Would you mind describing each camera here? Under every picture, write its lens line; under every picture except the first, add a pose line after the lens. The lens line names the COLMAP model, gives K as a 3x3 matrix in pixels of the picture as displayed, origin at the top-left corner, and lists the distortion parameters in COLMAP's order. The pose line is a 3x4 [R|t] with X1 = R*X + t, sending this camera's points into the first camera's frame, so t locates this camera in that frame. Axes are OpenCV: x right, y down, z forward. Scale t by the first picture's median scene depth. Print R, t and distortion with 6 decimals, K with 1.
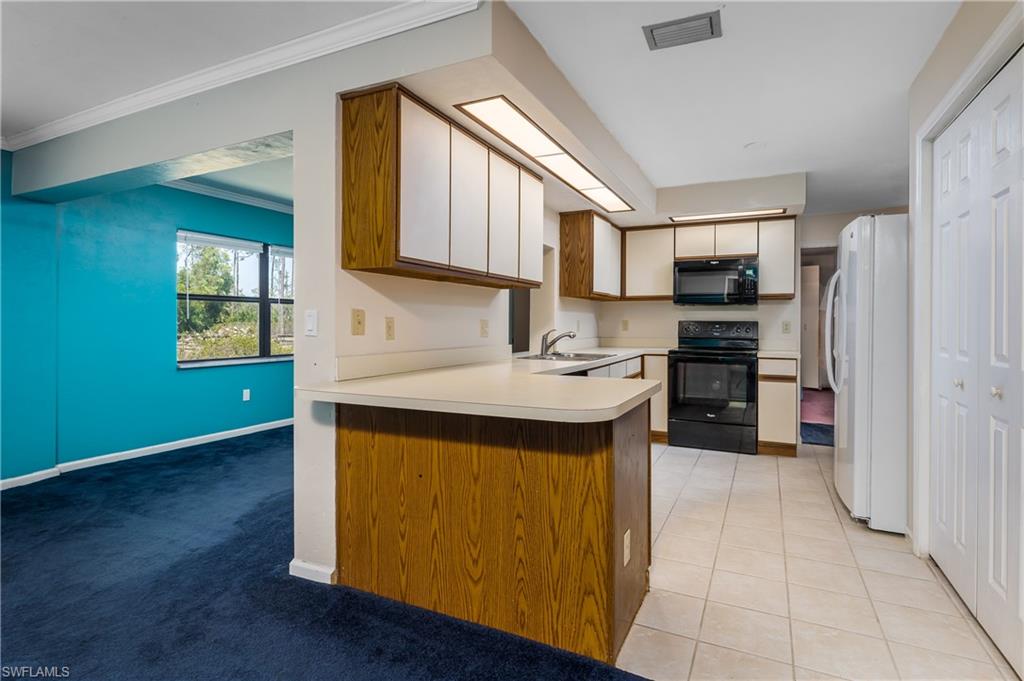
lens RADIAL K [[501.7, 0, 530.2], [0, 501.7, 323.8], [0, 0, 1]] dist [-0.002650, 0.000022]
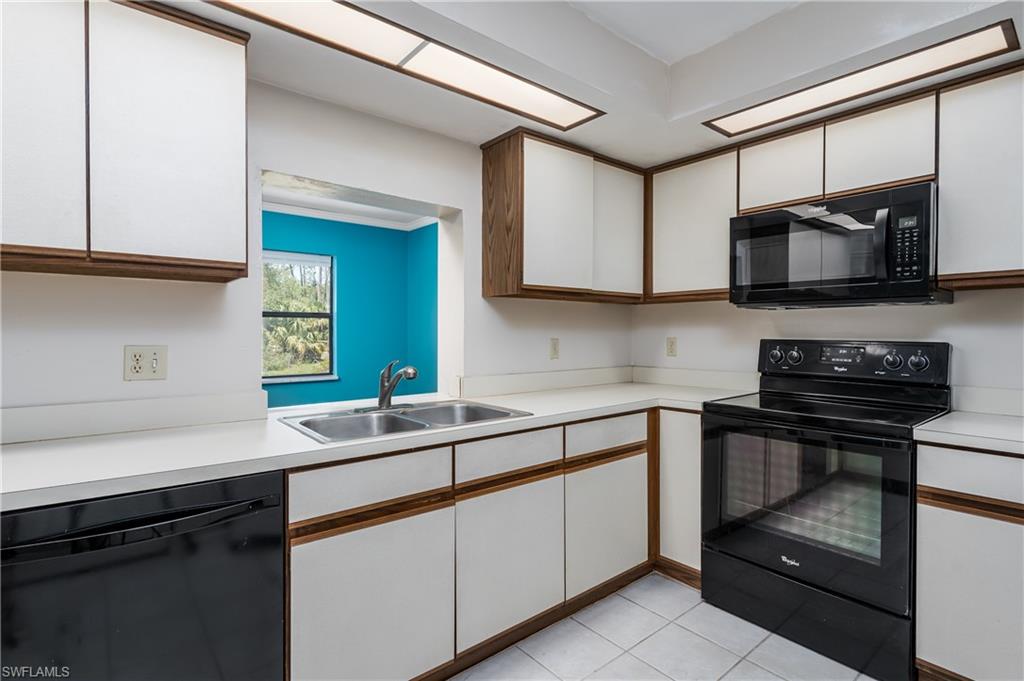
lens RADIAL K [[501.7, 0, 513.6], [0, 501.7, 336.5], [0, 0, 1]] dist [-0.002650, 0.000022]
pose [[0.906507, -0.000112, -0.422190, 0.314590], [0.001051, 0.999997, 0.001993, -0.011207], [0.422189, -0.002251, 0.906505, 0.492124]]
